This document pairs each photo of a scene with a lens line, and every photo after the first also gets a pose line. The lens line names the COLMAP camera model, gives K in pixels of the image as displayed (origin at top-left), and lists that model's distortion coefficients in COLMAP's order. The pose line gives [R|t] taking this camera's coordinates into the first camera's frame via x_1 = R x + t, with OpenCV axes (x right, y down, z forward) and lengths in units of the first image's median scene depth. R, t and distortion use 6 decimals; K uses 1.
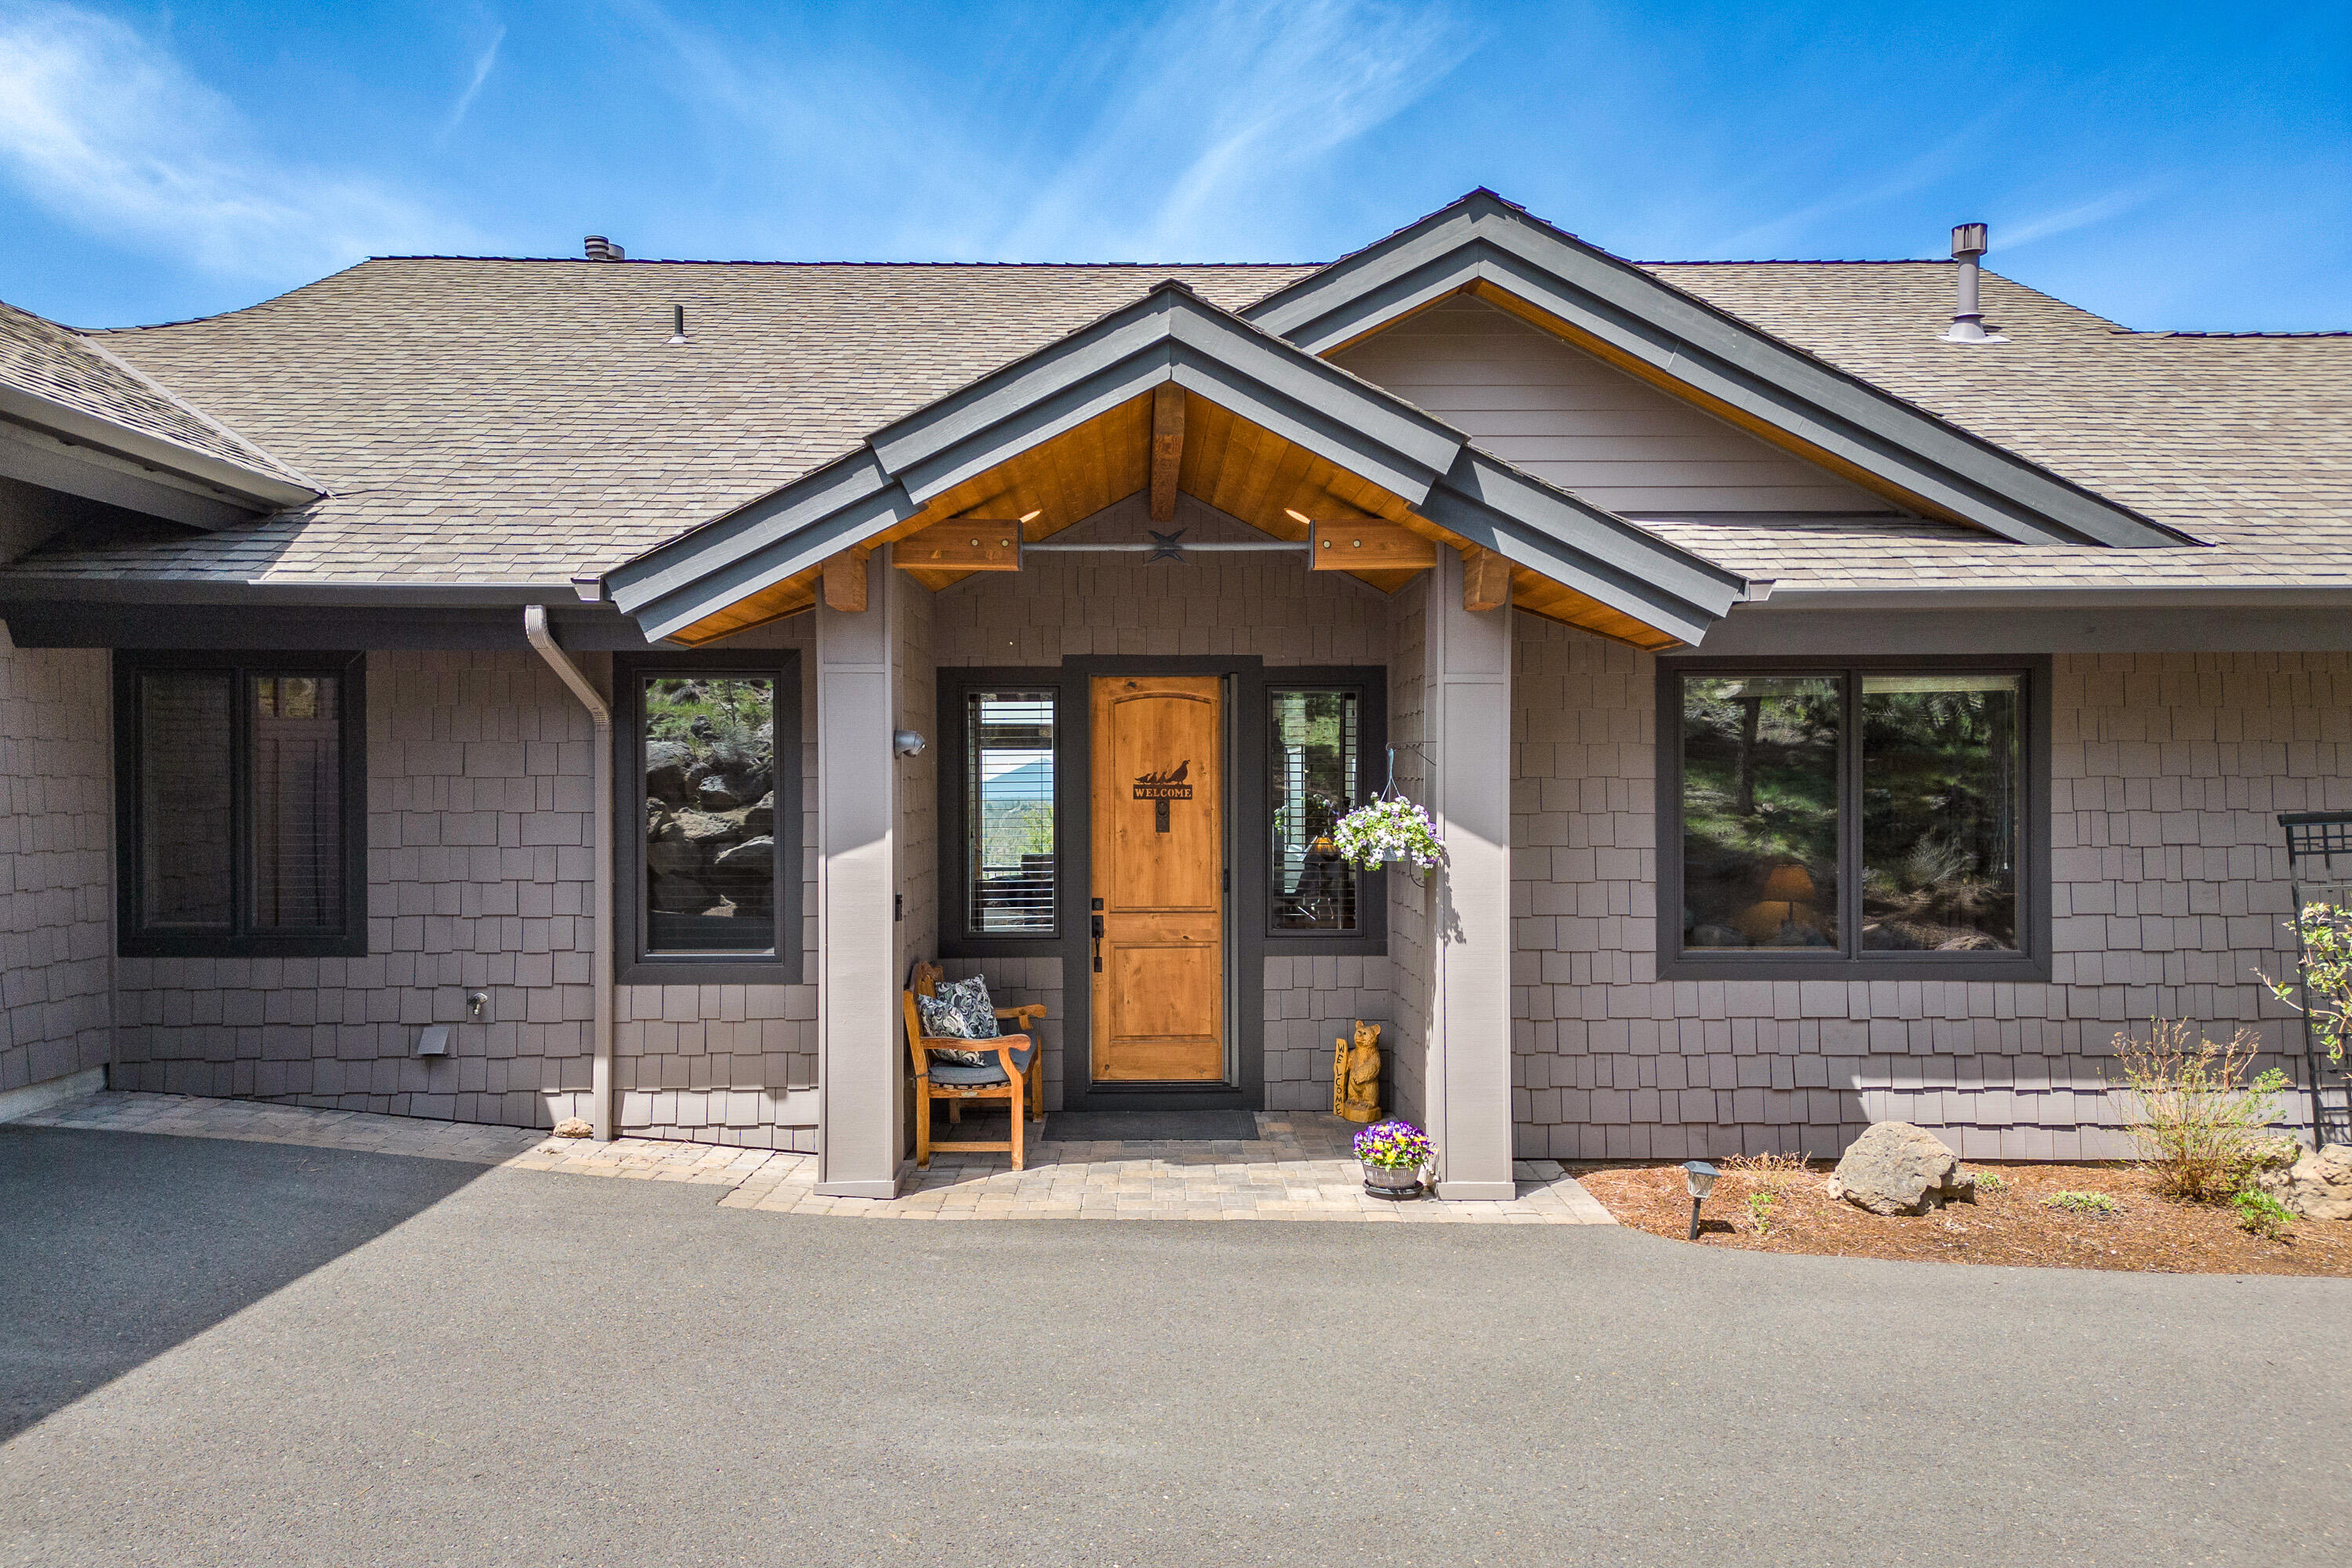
lens RADIAL K [[1695.6, 0, 1187.2], [0, 1695.6, 793.4], [0, 0, 1]] dist [0.057848, -0.045581]
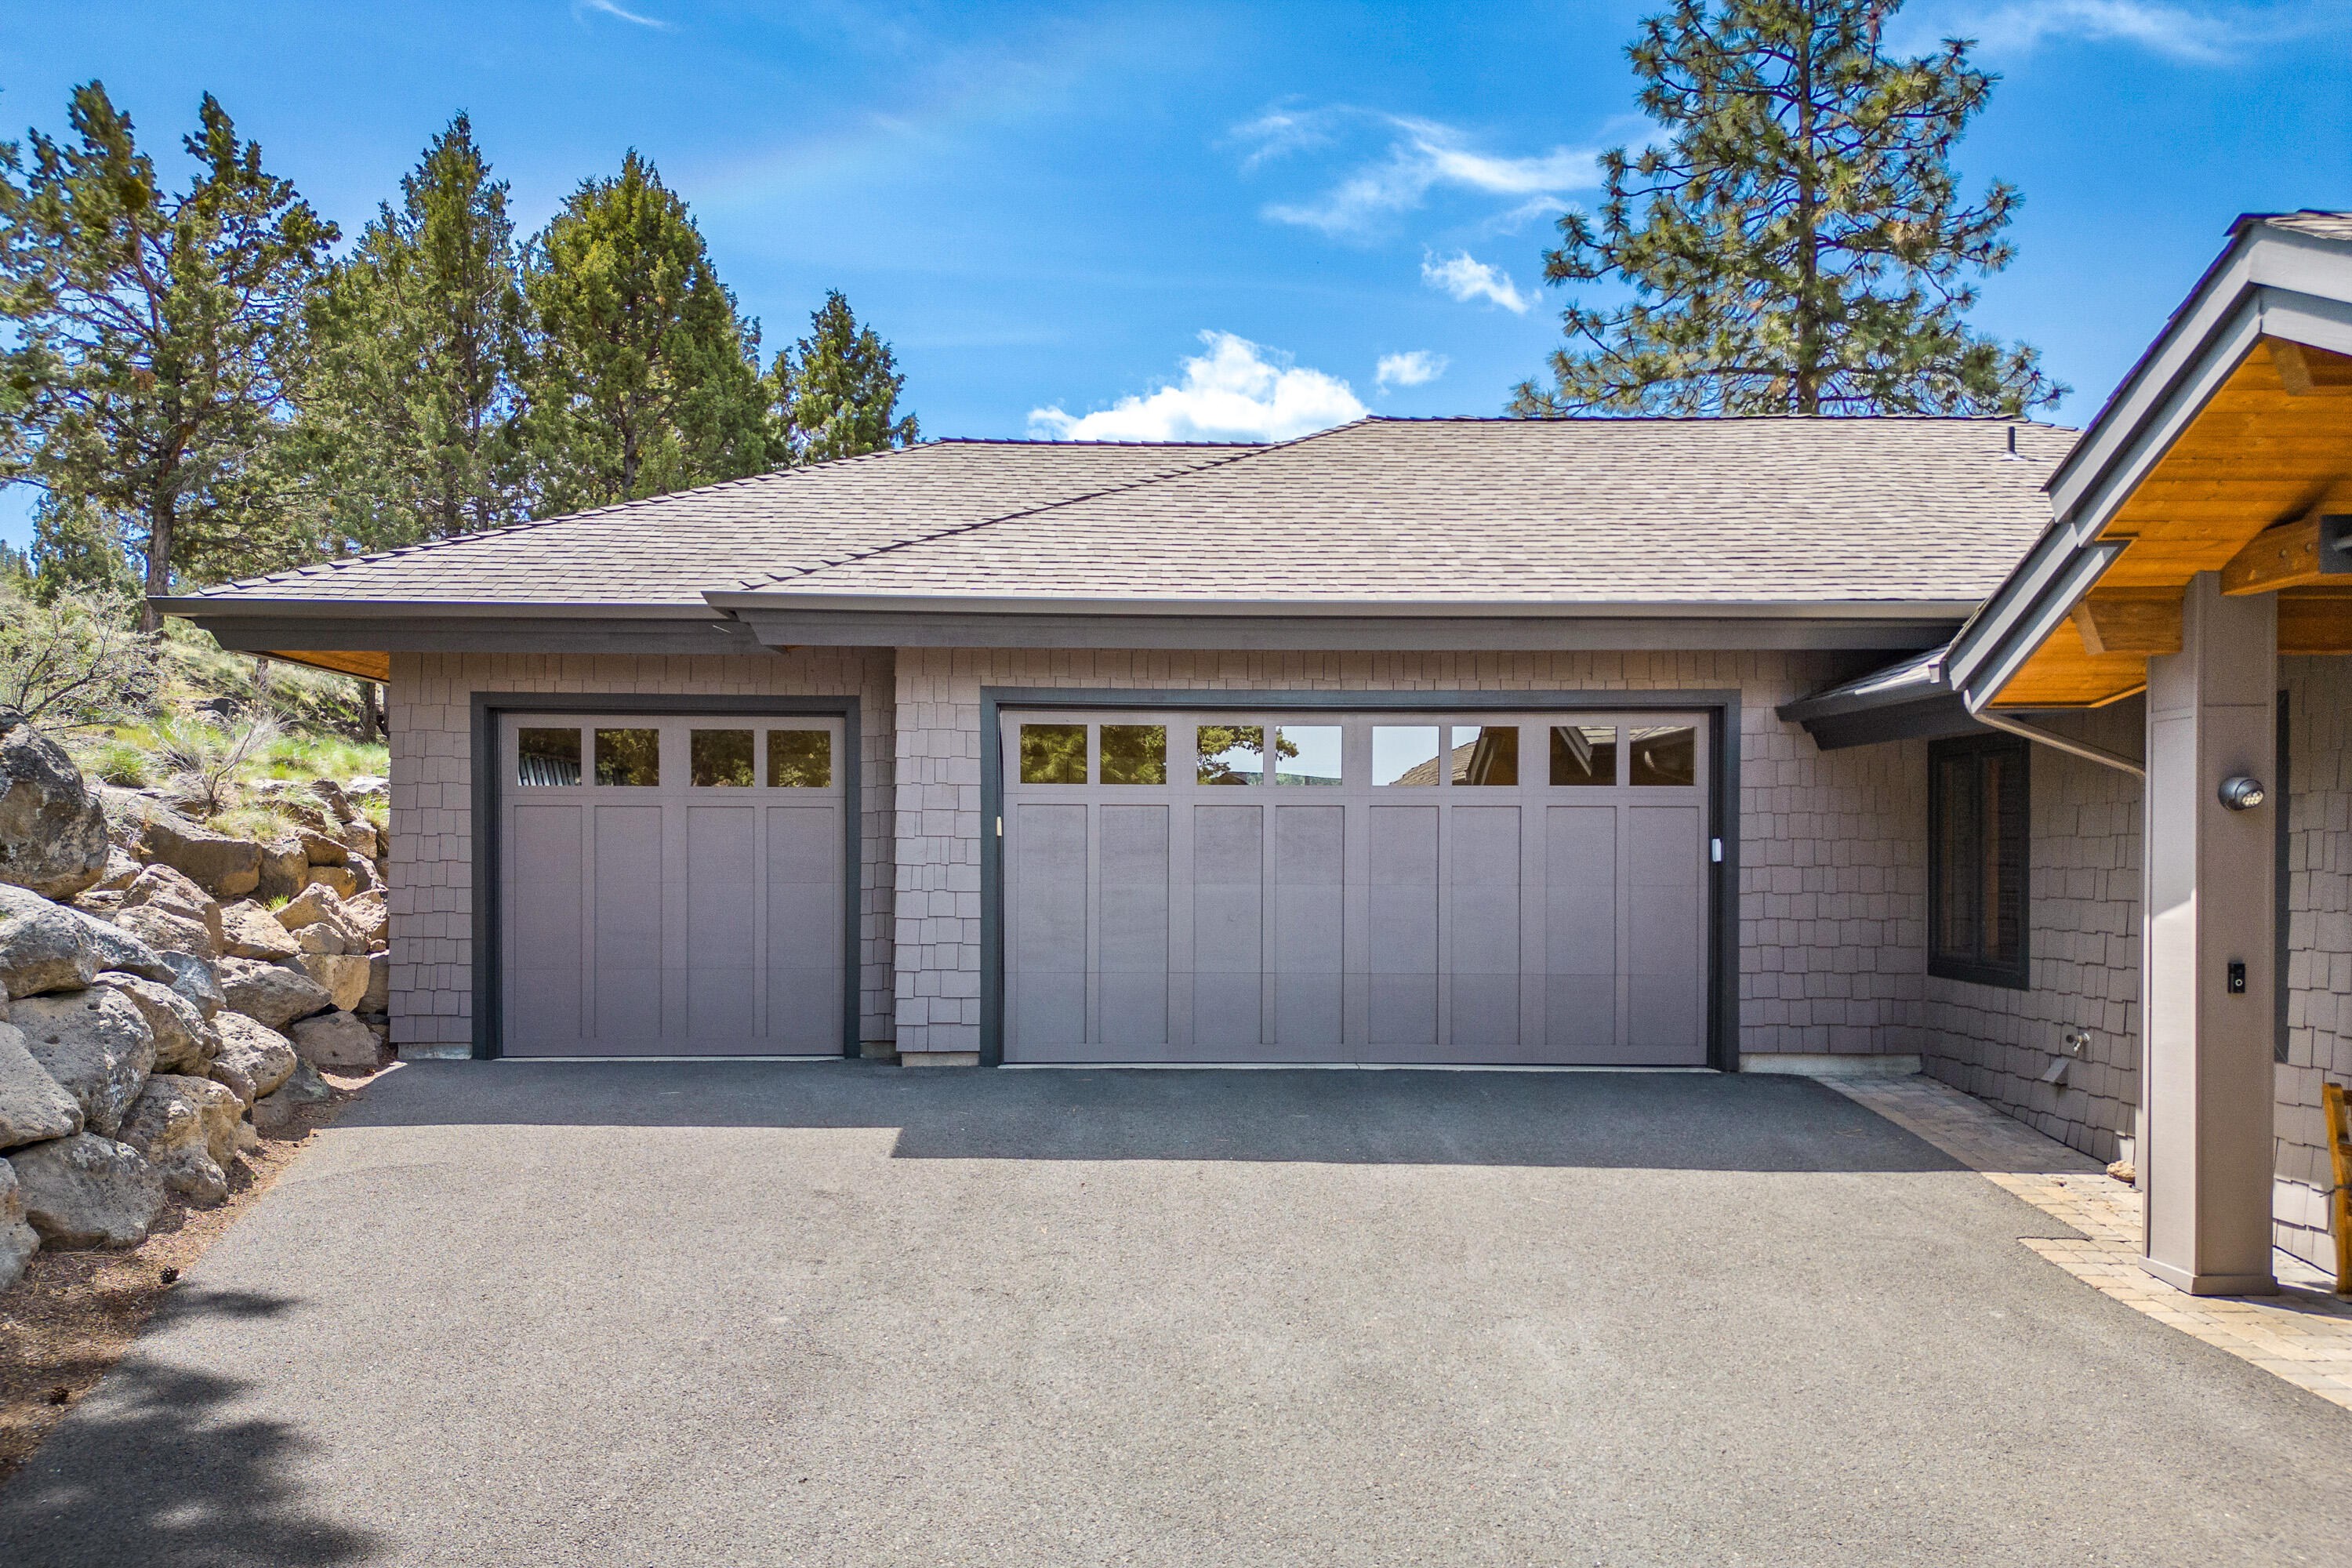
lens RADIAL K [[1695.6, 0, 1187.2], [0, 1695.6, 793.4], [0, 0, 1]] dist [0.057848, -0.045581]
pose [[-0.013142, -0.038115, -0.999187, 0.742916], [-0.008825, 0.999239, -0.038001, 0.010450], [0.999875, 0.008318, -0.013468, 0.463248]]
